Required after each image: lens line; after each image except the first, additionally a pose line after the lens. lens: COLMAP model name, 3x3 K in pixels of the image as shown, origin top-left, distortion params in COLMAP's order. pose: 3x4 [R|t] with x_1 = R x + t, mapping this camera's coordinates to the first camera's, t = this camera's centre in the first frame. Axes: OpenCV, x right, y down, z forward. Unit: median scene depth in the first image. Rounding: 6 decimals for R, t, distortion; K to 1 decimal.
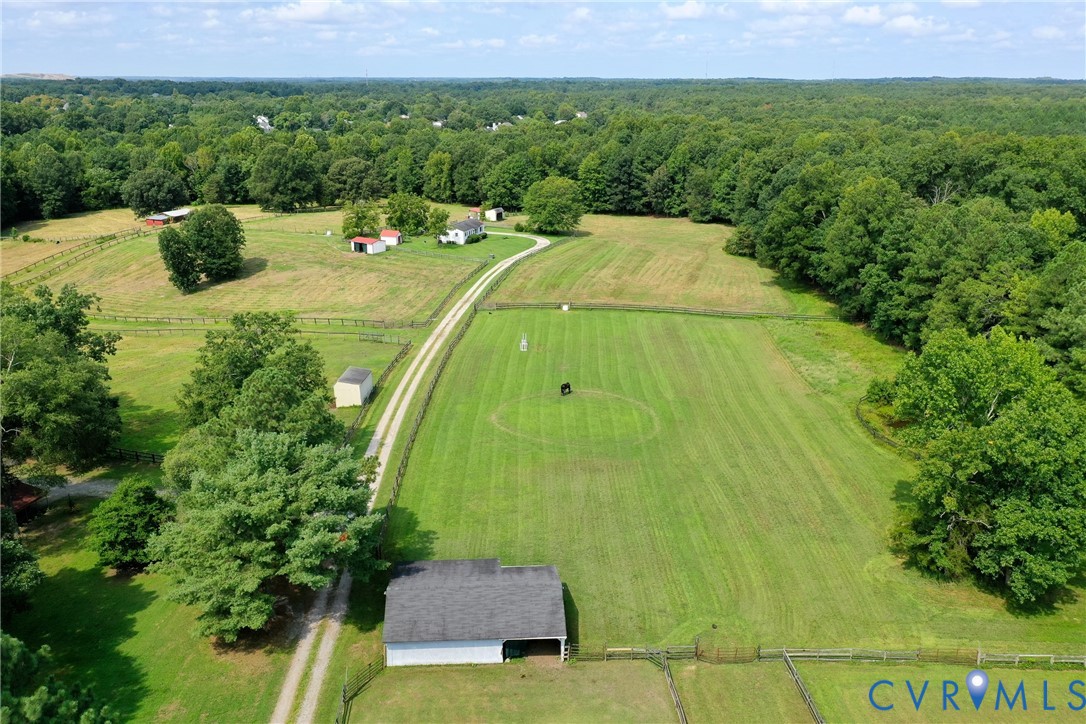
lens RADIAL K [[885.6, 0, 543.0], [0, 885.6, 362.0], [0, 0, 1]] dist [-0.001854, 0.007506]
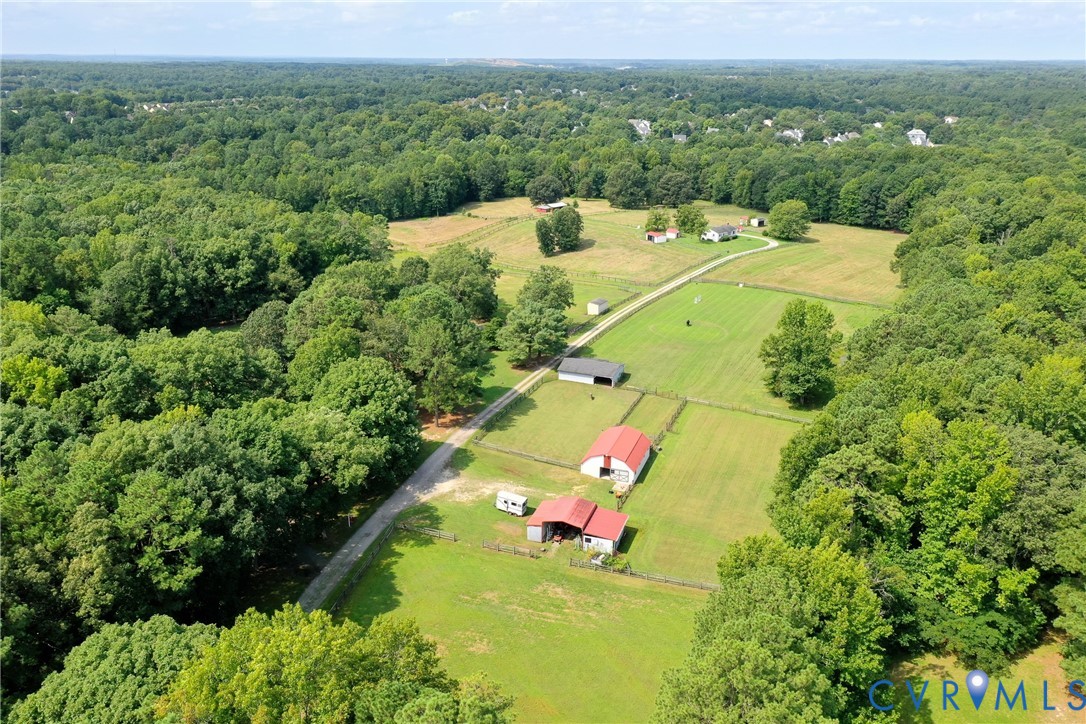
lens RADIAL K [[855.9, 0, 527.1], [0, 855.9, 361.0], [0, 0, 1]] dist [0.001046, 0.014912]
pose [[0.897236, 0.143799, -0.417480, 0.202904], [-0.133285, 0.989583, 0.054406, 0.026798], [0.420955, 0.006829, 0.907056, -0.372032]]
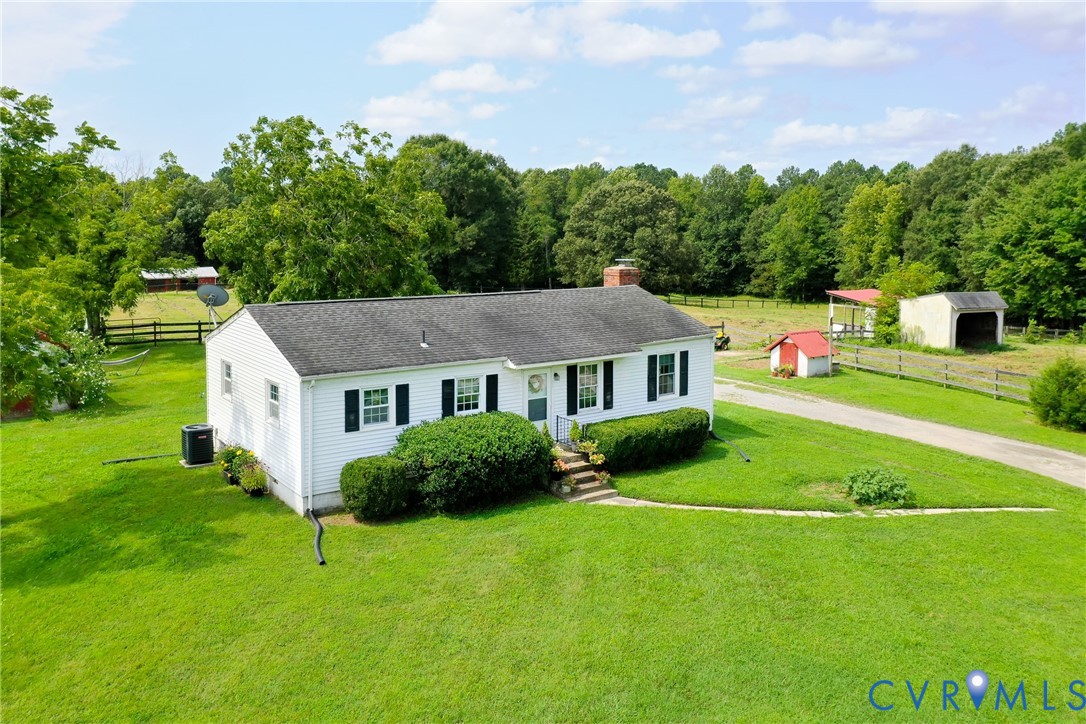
lens RADIAL K [[914.0, 0, 516.4], [0, 914.0, 335.6], [0, 0, 1]] dist [-0.006501, 0.005529]
pose [[0.820341, 0.073578, -0.567121, -0.015685], [-0.174326, 0.976664, -0.125450, -0.109955], [0.544657, 0.201776, 0.814024, 0.715693]]
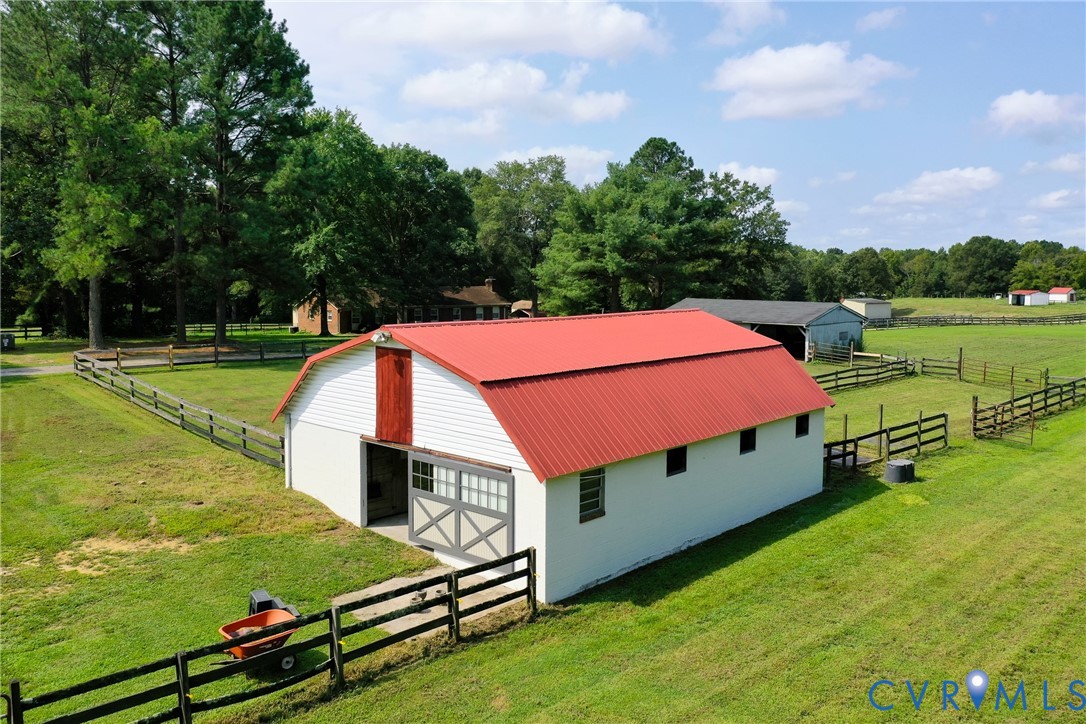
lens RADIAL K [[867.8, 0, 542.6], [0, 867.8, 349.2], [0, 0, 1]] dist [0.008221, 0.006549]
pose [[0.666126, 0.068264, -0.742708, 0.107461], [-0.226801, 0.967185, -0.114519, 0.103395], [0.710519, 0.244731, 0.659750, 0.041632]]
